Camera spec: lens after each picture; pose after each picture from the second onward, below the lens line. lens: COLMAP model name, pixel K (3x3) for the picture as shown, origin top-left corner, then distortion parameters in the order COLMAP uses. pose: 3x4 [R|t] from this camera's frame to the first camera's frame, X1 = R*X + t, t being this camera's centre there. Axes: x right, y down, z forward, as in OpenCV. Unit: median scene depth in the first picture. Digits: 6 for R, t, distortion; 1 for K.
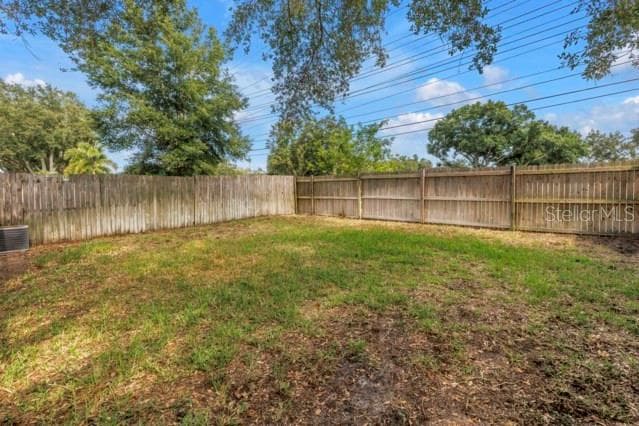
lens RADIAL K [[265.7, 0, 319.4], [0, 265.7, 206.1], [0, 0, 1]] dist [0.000375, 0.000077]
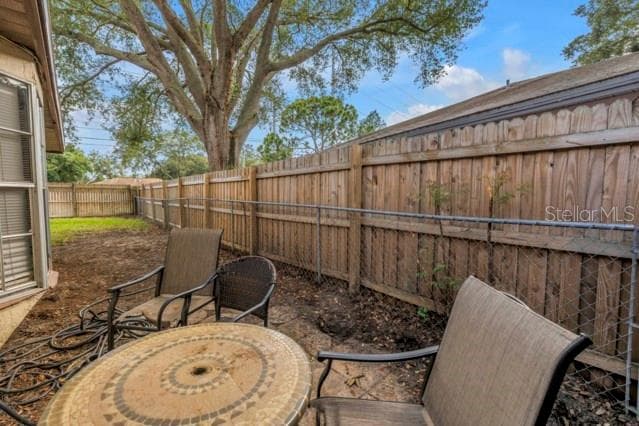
lens RADIAL K [[265.7, 0, 319.4], [0, 265.7, 206.1], [0, 0, 1]] dist [0.000375, 0.000077]
pose [[0.068691, -0.015623, 0.997516, -0.092511], [0.054884, 0.998422, 0.011858, 0.007550], [-0.996127, 0.053933, 0.069440, -0.077305]]
